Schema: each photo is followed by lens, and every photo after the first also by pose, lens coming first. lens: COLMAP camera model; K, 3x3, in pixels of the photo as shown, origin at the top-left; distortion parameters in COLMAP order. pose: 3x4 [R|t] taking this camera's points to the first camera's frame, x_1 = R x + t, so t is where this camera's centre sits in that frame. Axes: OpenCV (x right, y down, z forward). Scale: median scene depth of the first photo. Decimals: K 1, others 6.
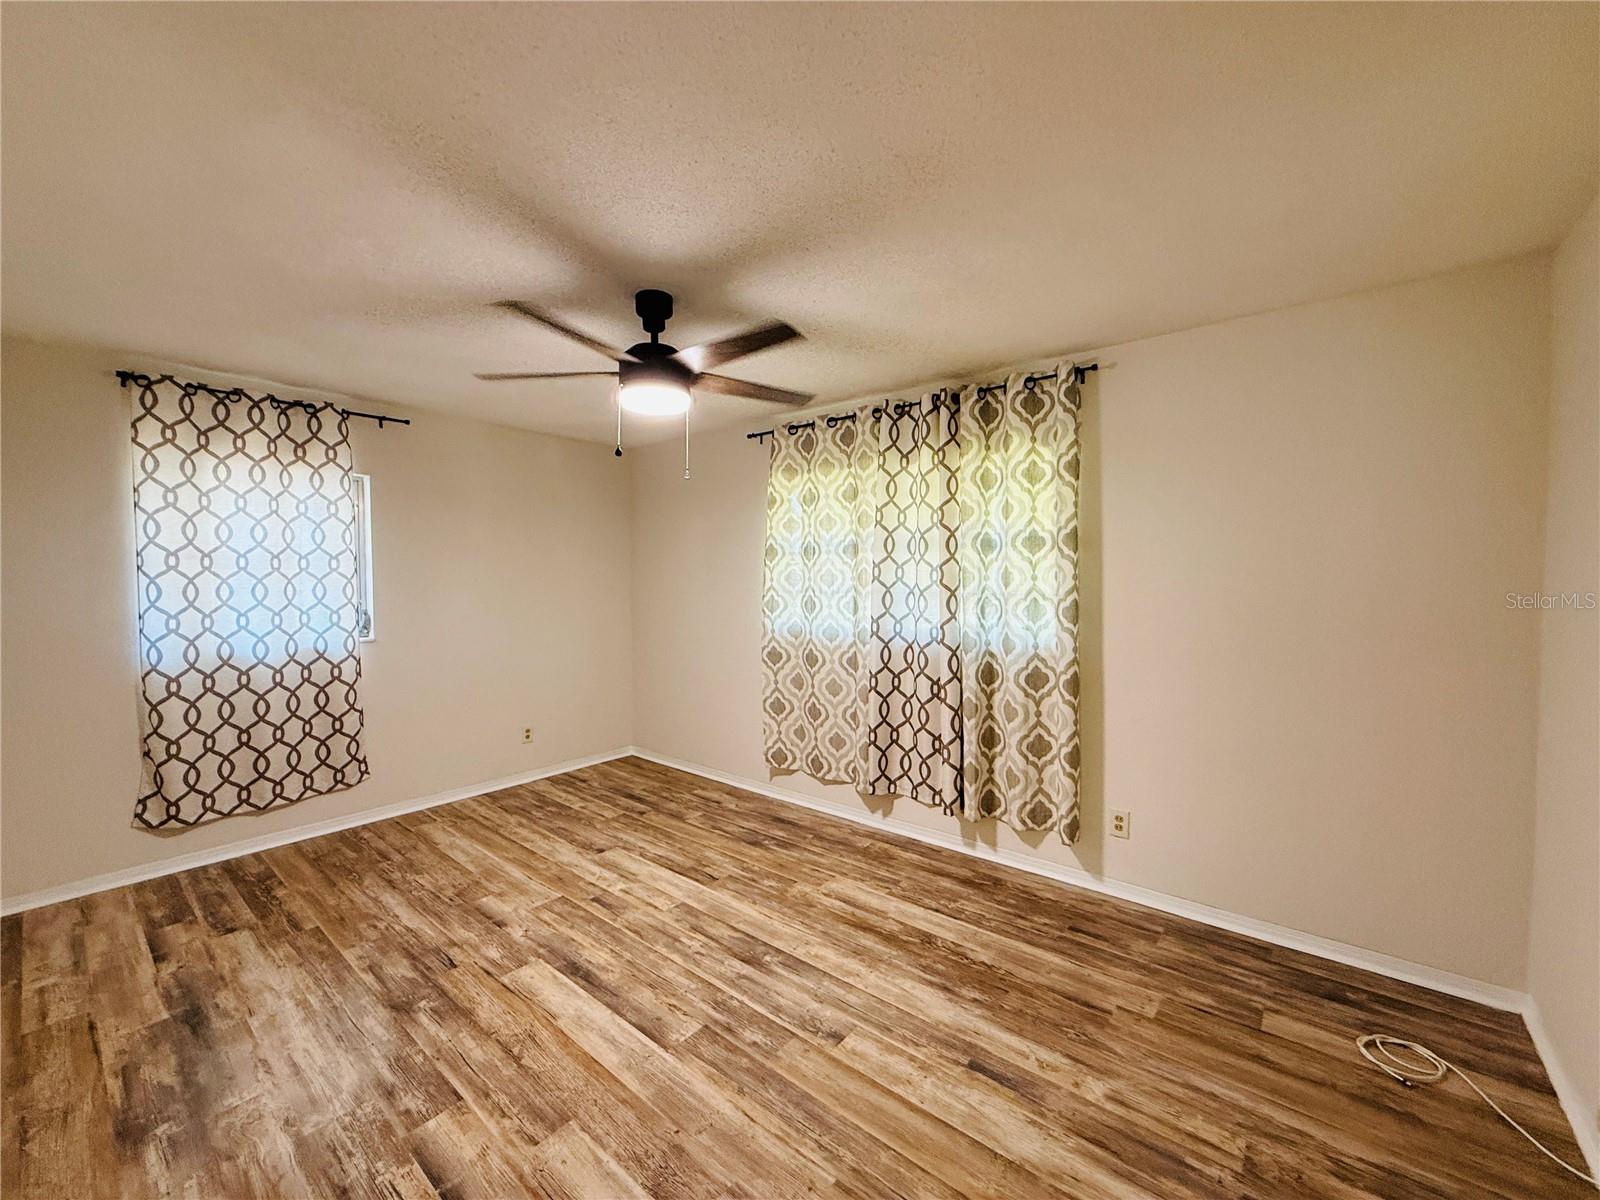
lens RADIAL K [[640.4, 0, 808.3], [0, 640.4, 589.2], [0, 0, 1]] dist [-0.001136, 0.000248]
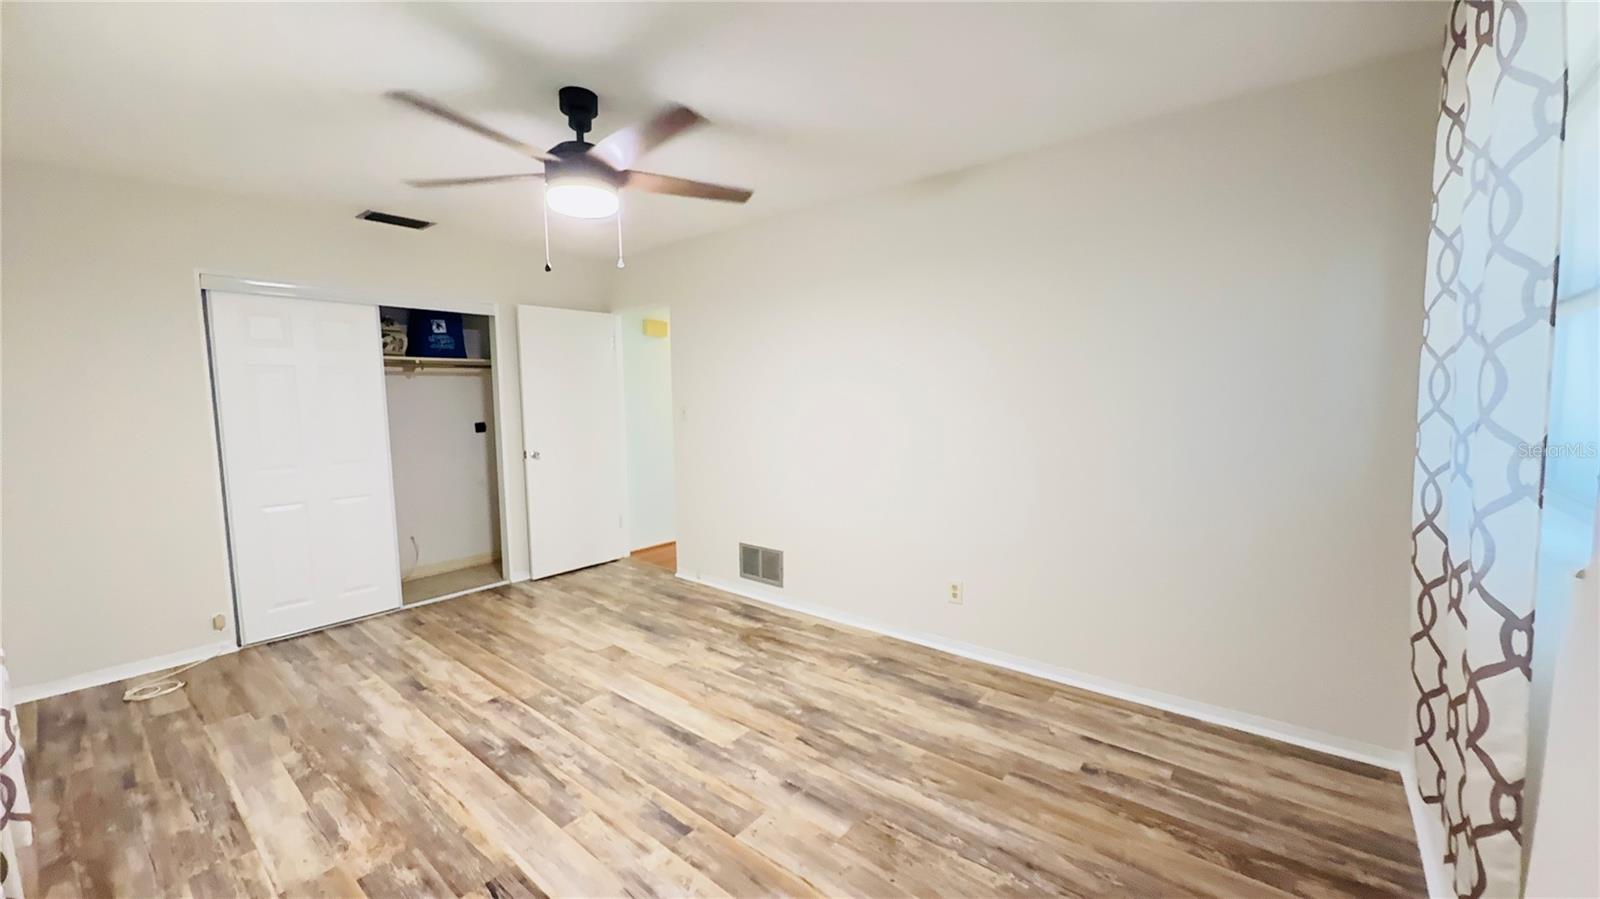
lens RADIAL K [[605.7, 0, 812.1], [0, 605.7, 444.1], [0, 0, 1]] dist [0.005942, -0.002453]
pose [[-0.999826, 0.016238, -0.009168, -0.525379], [0.015293, 0.995345, 0.095150, -0.001002], [0.010671, 0.094993, -0.995421, 1.805187]]
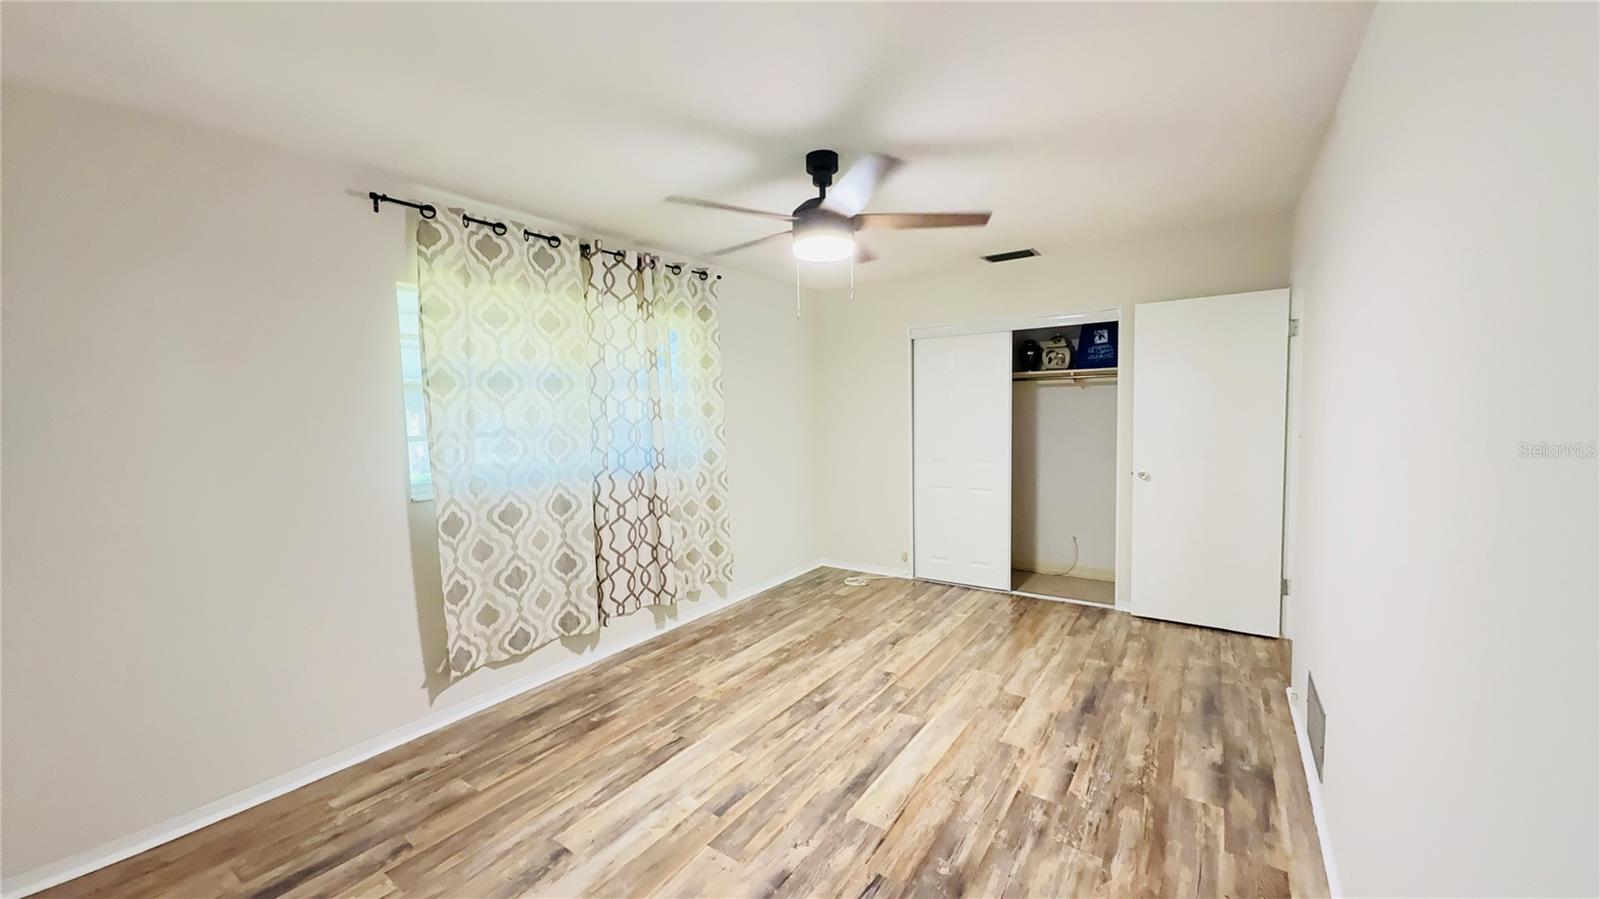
lens RADIAL K [[605.7, 0, 788.8], [0, 605.7, 438.0], [0, 0, 1]] dist [0.005942, -0.002453]
pose [[-0.070317, -0.043979, 0.996555, -1.191487], [0.042011, 0.998011, 0.047008, -0.016239], [-0.996640, 0.045172, -0.068329, 1.047505]]
